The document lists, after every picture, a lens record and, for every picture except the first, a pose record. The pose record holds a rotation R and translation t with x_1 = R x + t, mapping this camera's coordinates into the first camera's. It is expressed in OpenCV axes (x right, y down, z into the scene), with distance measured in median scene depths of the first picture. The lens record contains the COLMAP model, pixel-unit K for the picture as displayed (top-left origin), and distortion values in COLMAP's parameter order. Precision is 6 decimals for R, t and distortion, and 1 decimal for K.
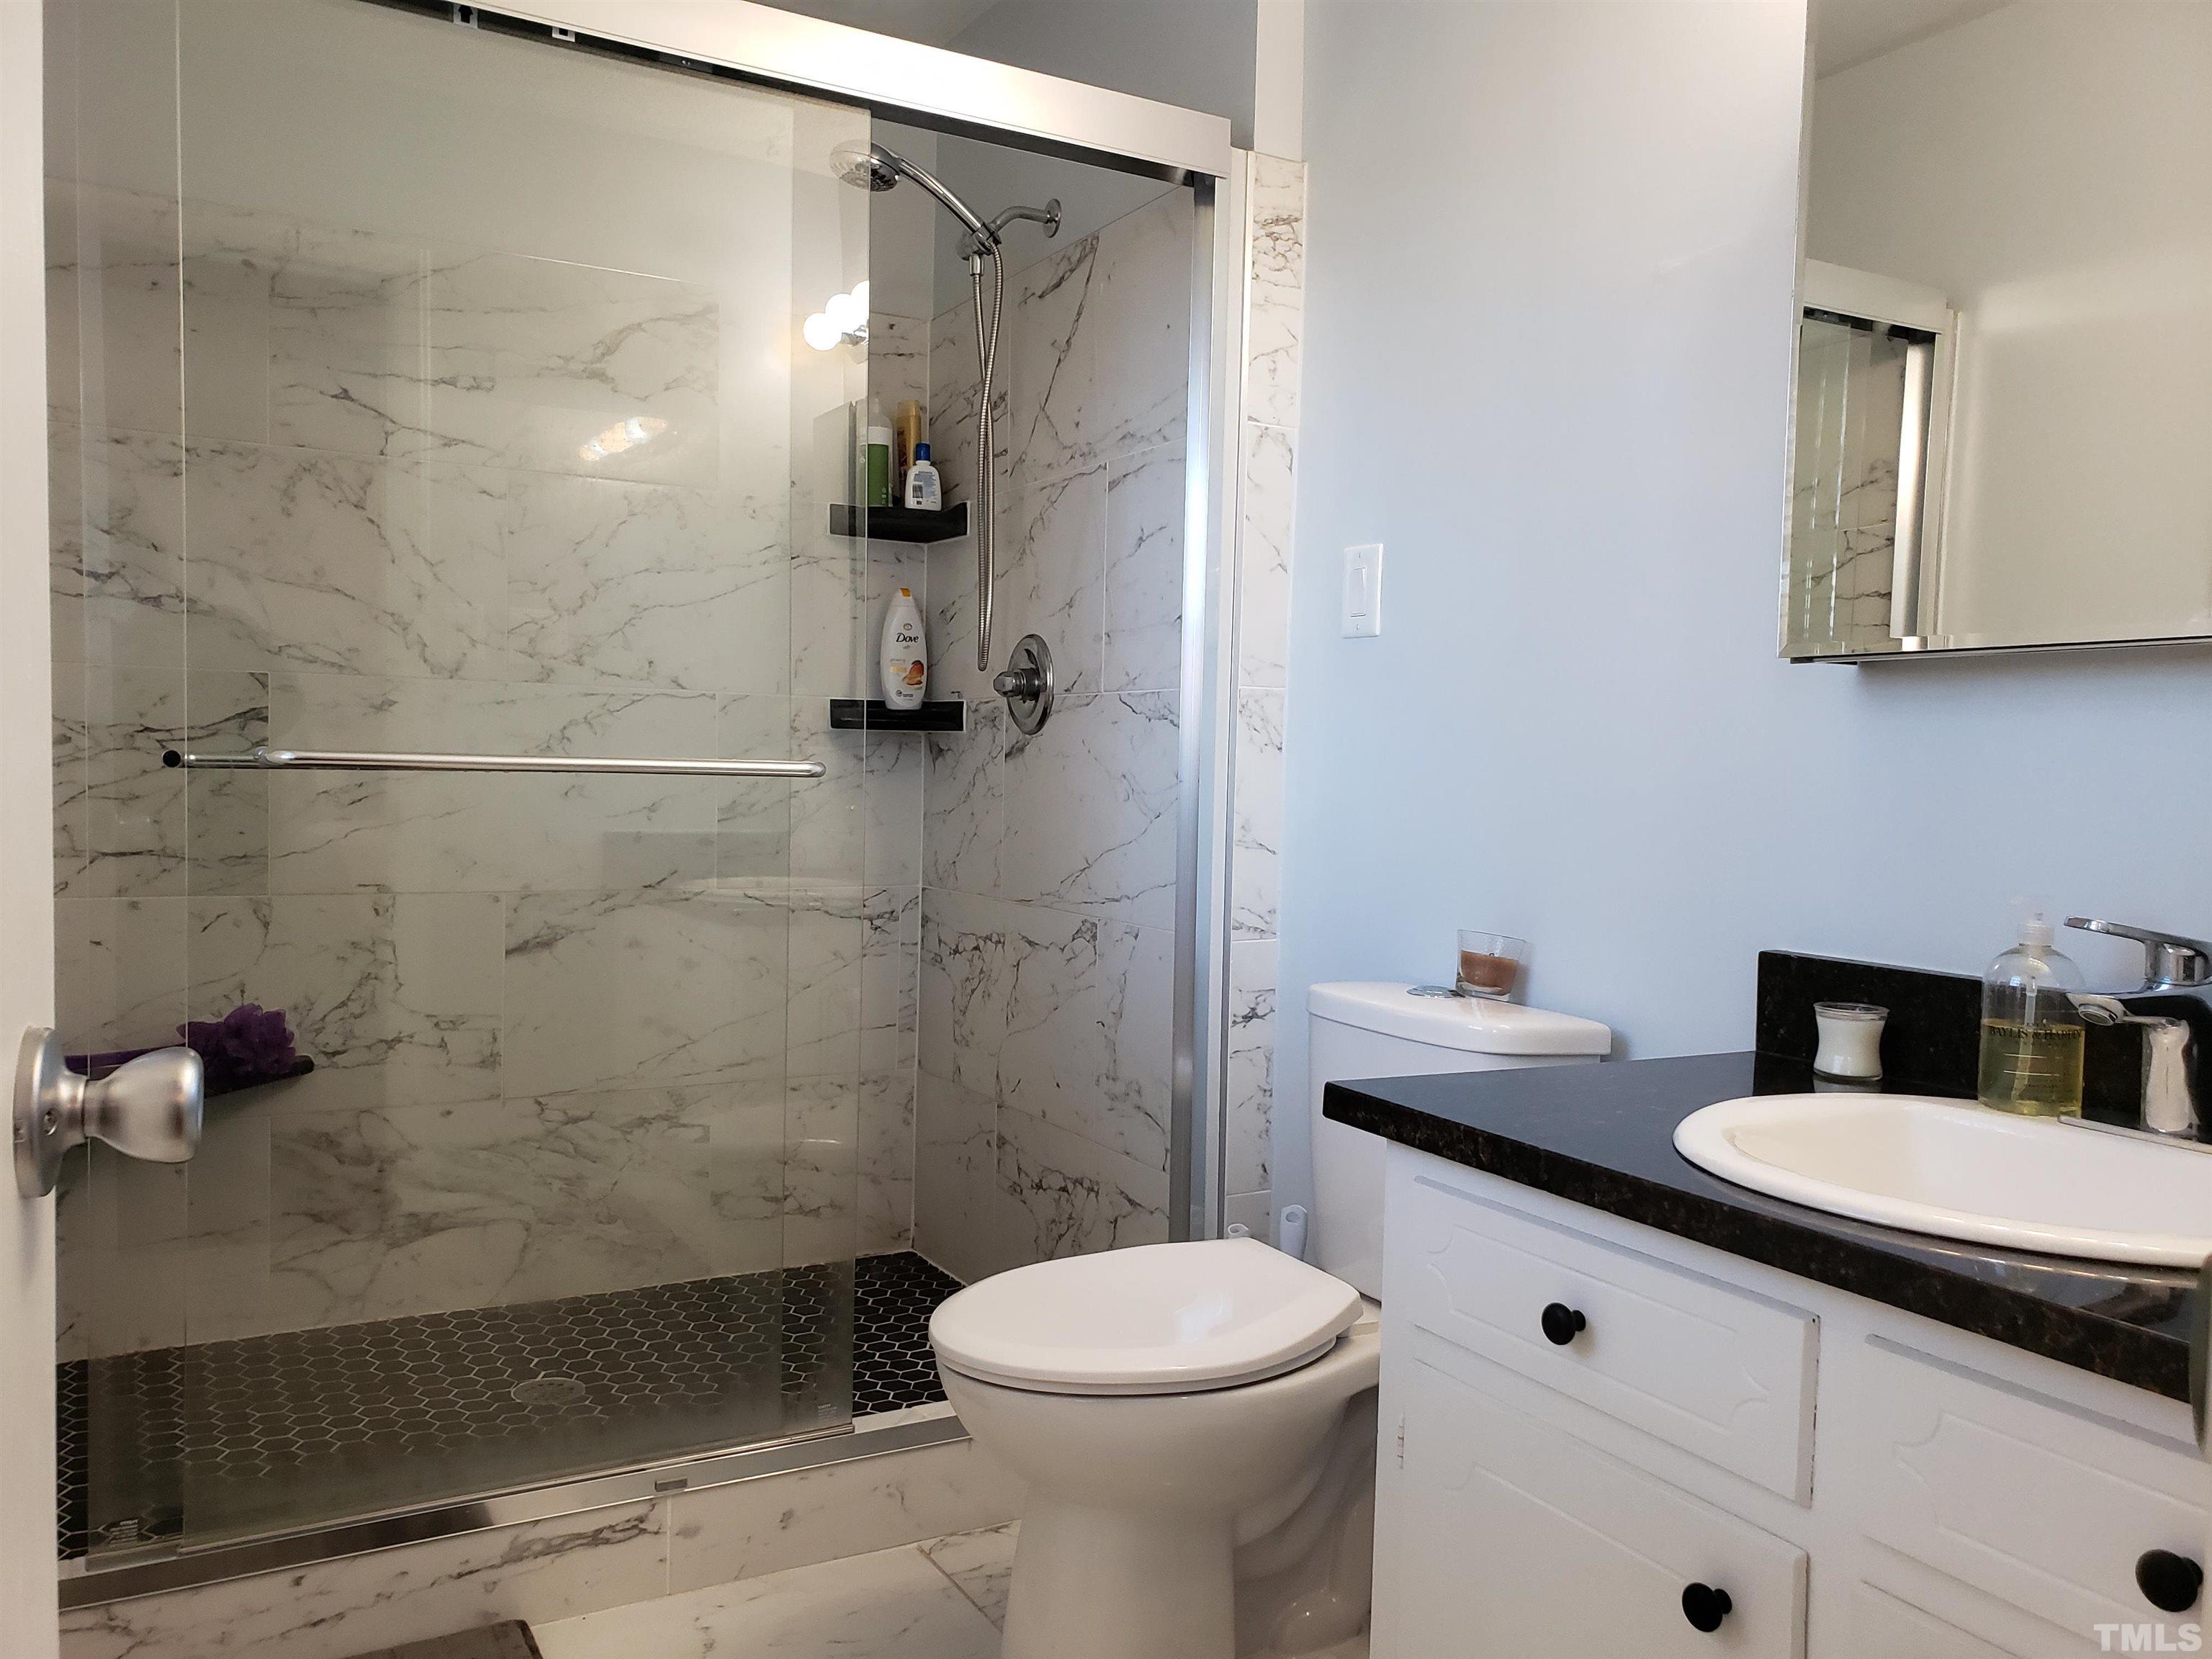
lens RADIAL K [[1731.9, 0, 1101.6], [0, 1731.9, 847.9], [0, 0, 1]] dist [0.073273, -0.093371]
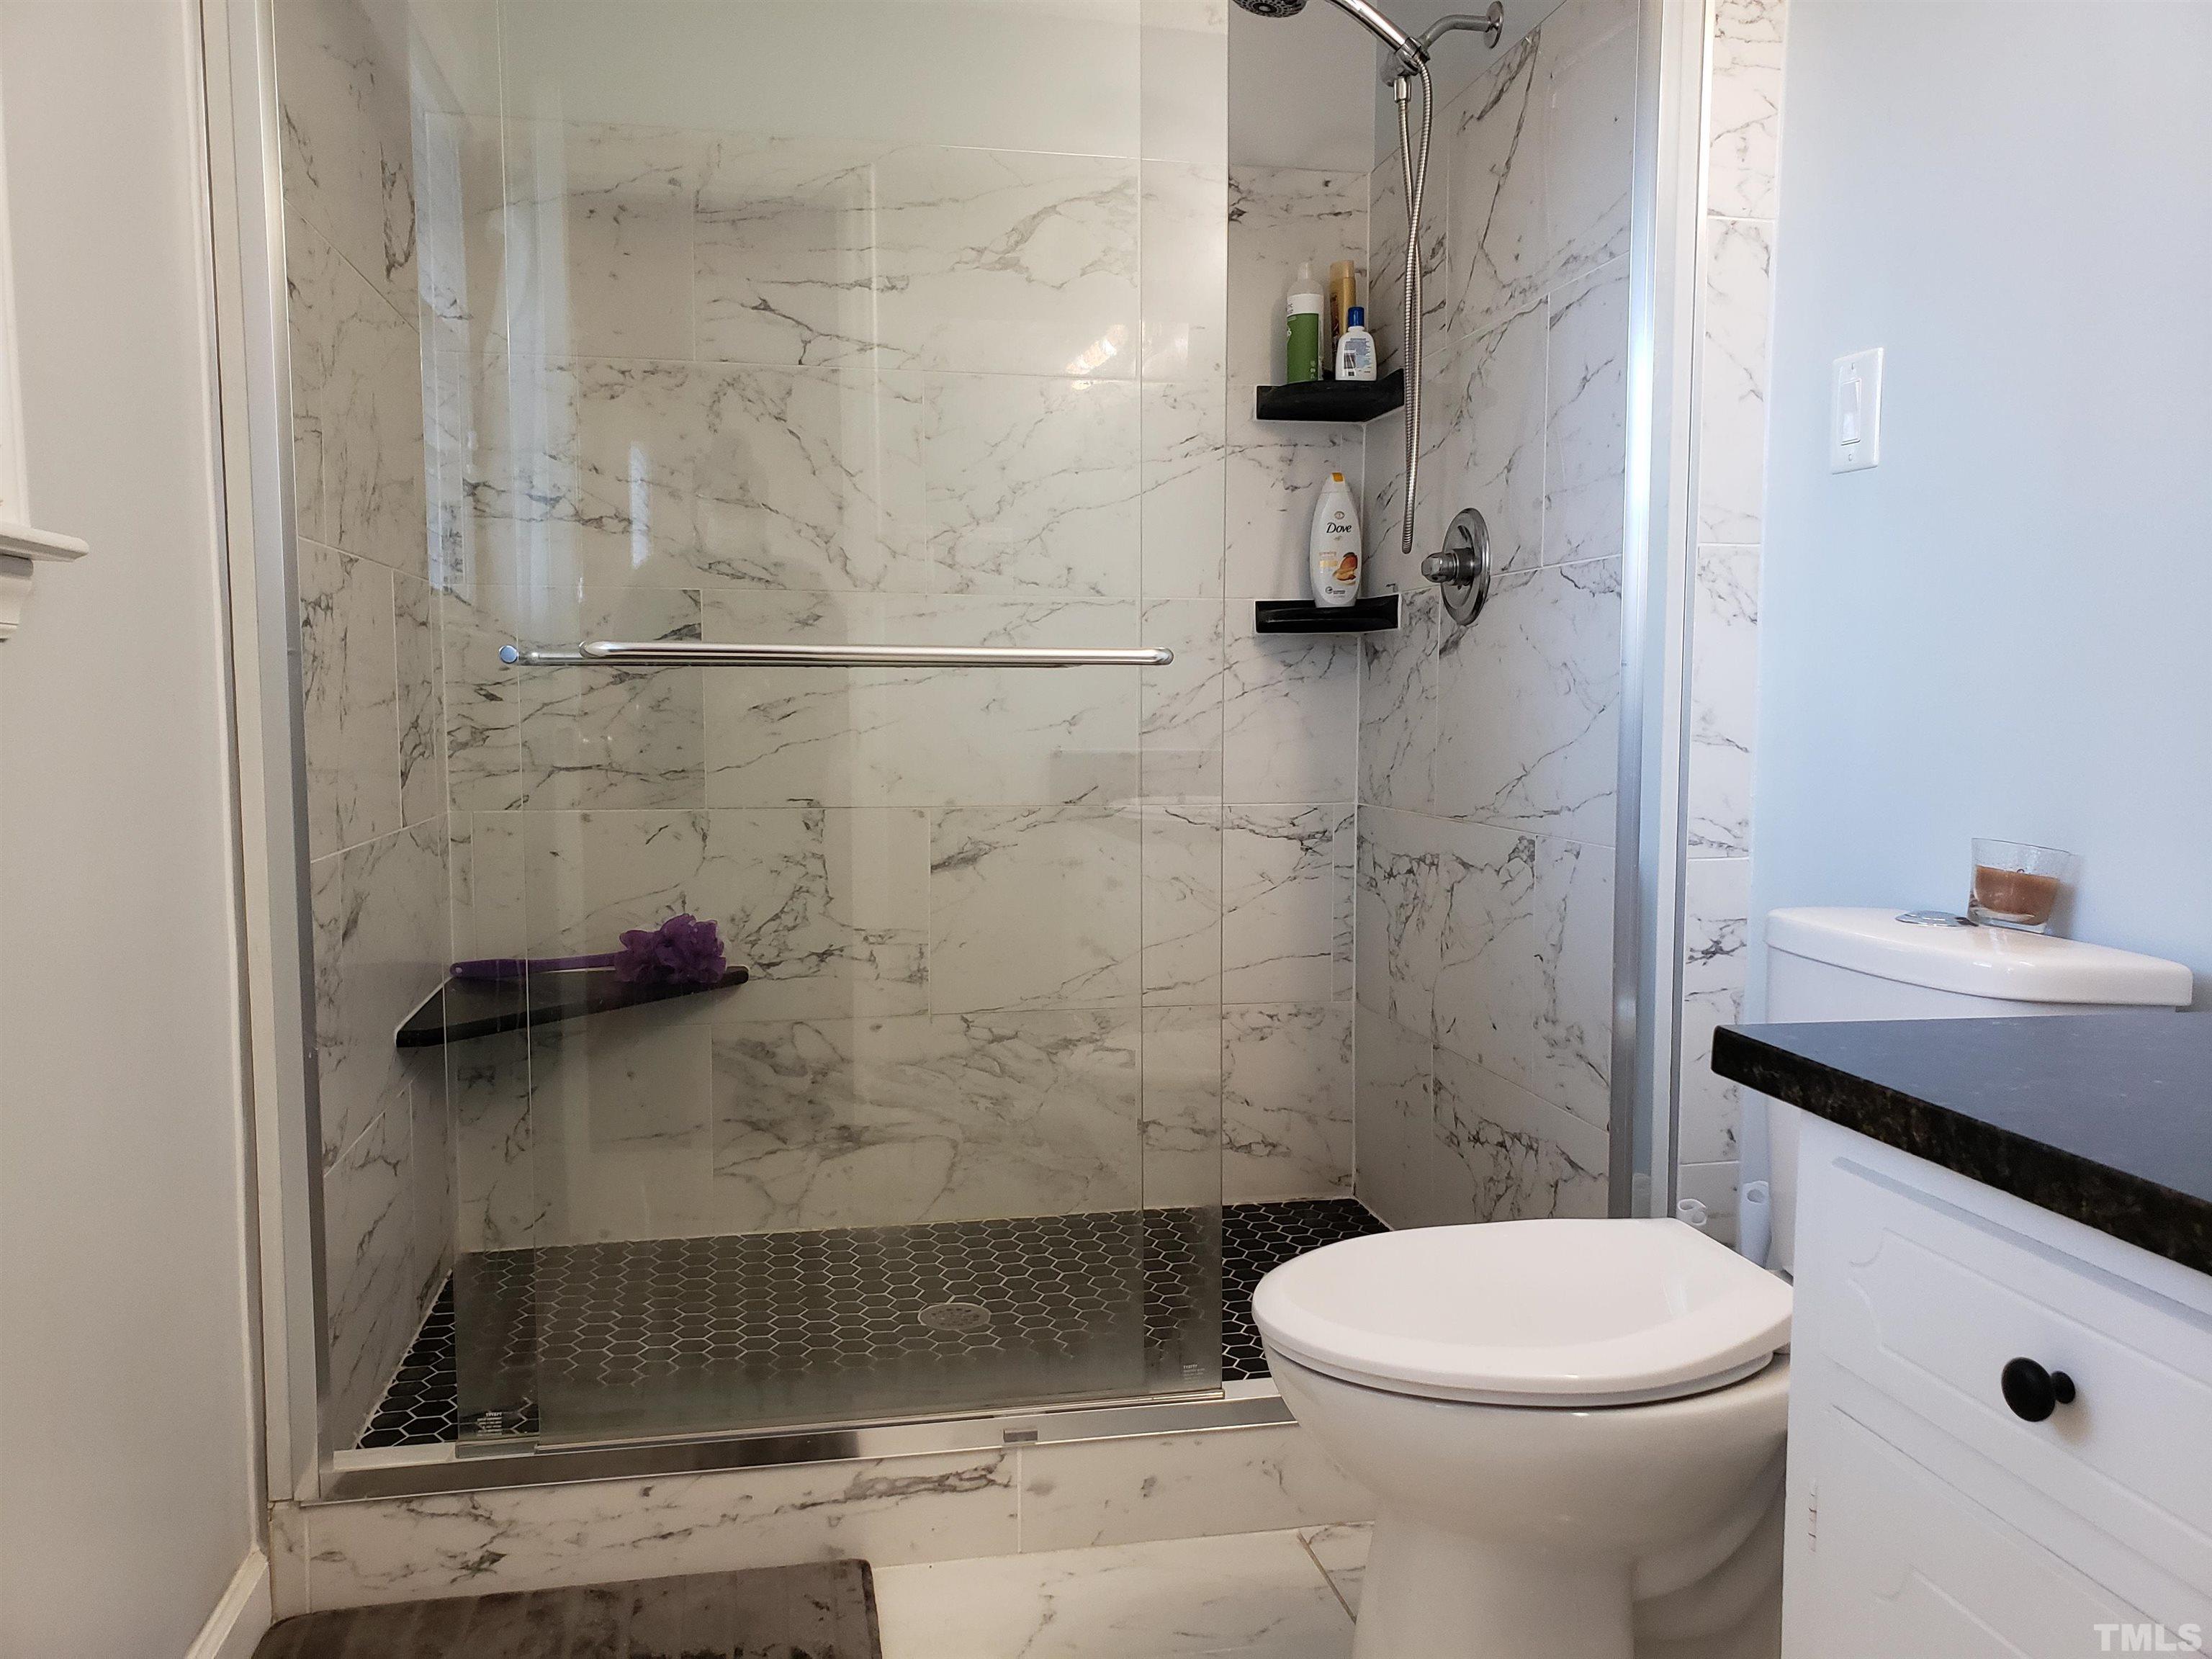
lens RADIAL K [[1691.5, 0, 1099.7], [0, 1691.5, 859.0], [0, 0, 1]] dist [0.090445, -0.293988]
pose [[0.949963, 0.008312, -0.312250, 0.052590], [0.004141, 0.999223, 0.039197, 0.017968], [0.312334, -0.038528, 0.949191, 0.126795]]
